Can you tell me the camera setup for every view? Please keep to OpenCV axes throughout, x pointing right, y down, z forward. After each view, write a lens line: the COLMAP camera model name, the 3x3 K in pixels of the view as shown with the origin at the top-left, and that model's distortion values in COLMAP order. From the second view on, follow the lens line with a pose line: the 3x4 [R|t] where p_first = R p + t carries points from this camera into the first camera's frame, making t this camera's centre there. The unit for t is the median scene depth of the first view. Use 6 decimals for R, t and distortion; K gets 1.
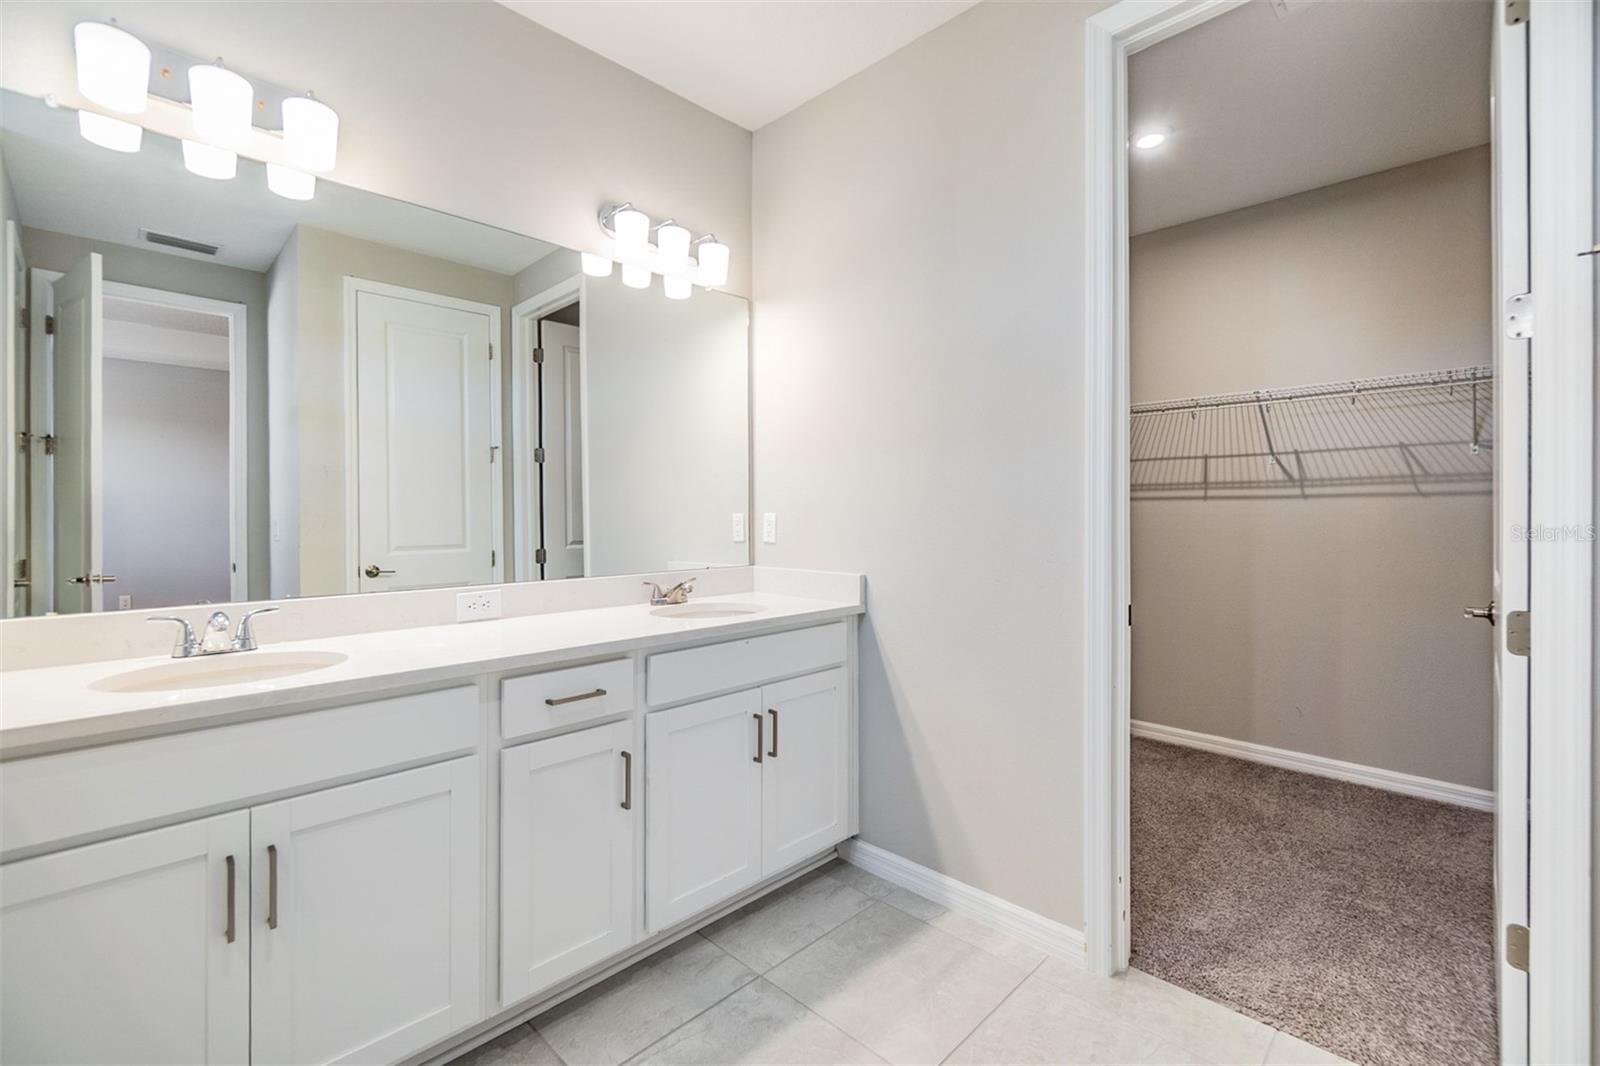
lens RADIAL K [[700.3, 0, 792.3], [0, 700.3, 526.4], [0, 0, 1]] dist [-0.003794, -0.001142]
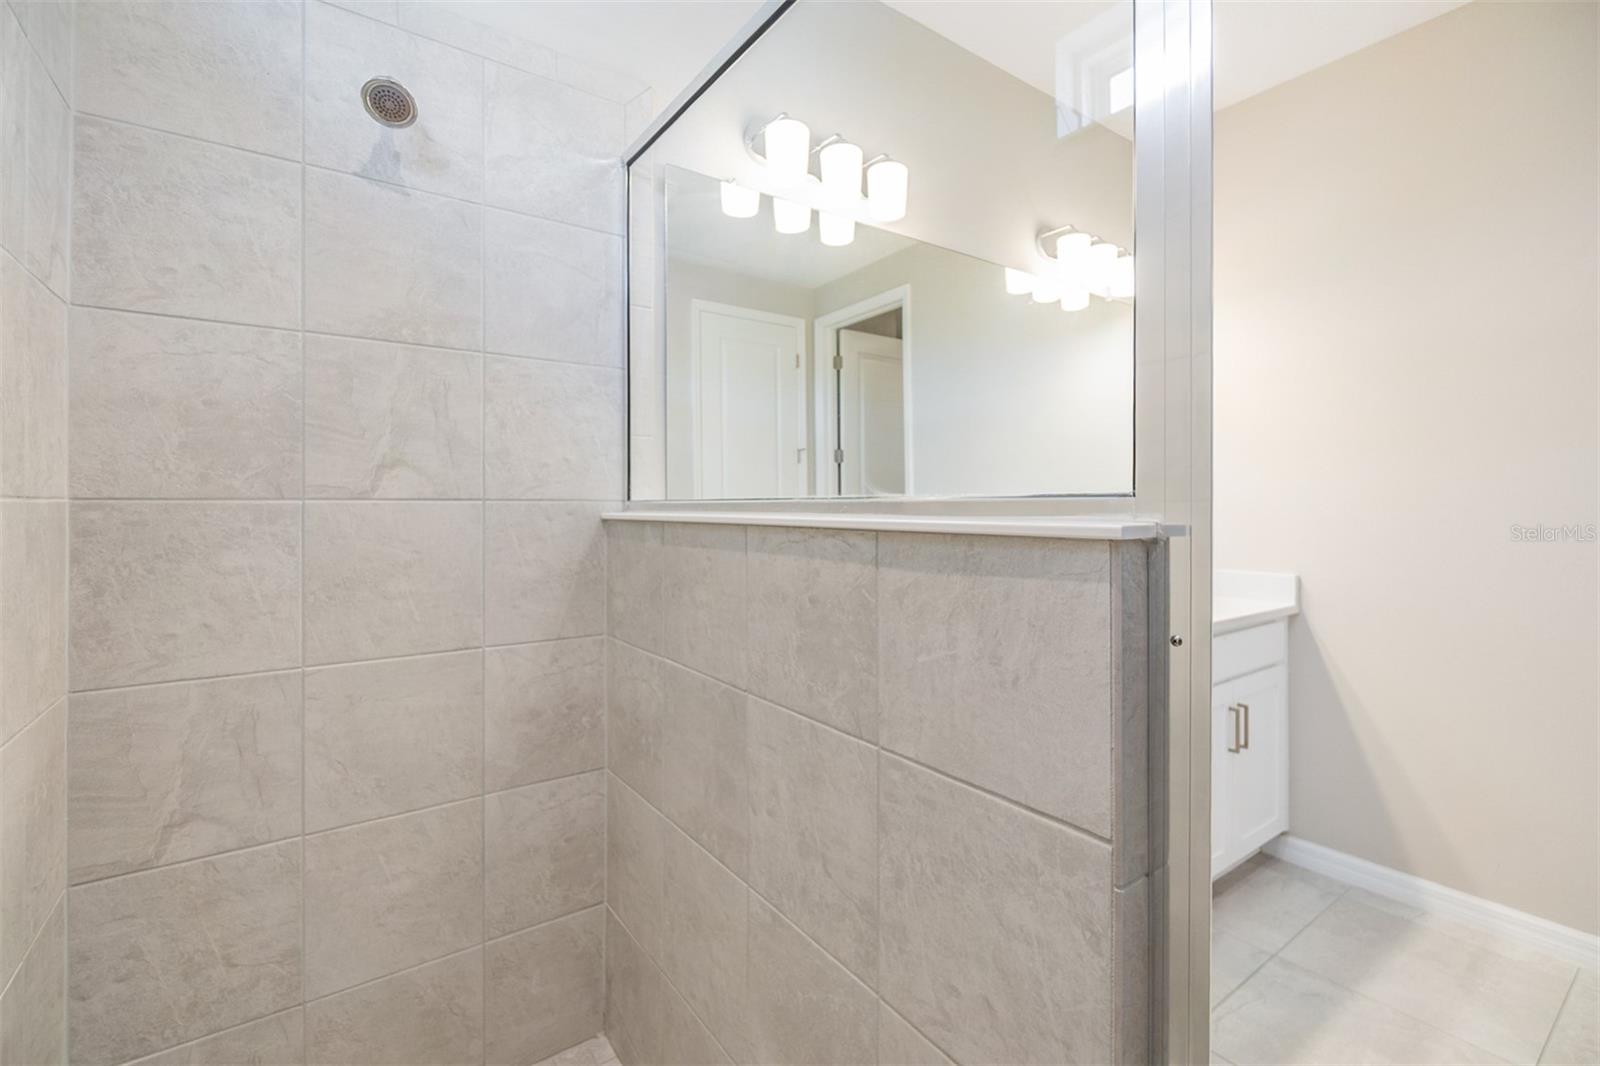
lens RADIAL K [[700.3, 0, 798.5], [0, 700.3, 520.4], [0, 0, 1]] dist [-0.003794, -0.001142]
pose [[0.983553, 0.002872, -0.180595, -0.427641], [-0.001996, 0.999985, 0.005030, -0.014963], [0.180607, -0.004587, 0.983545, -0.126450]]
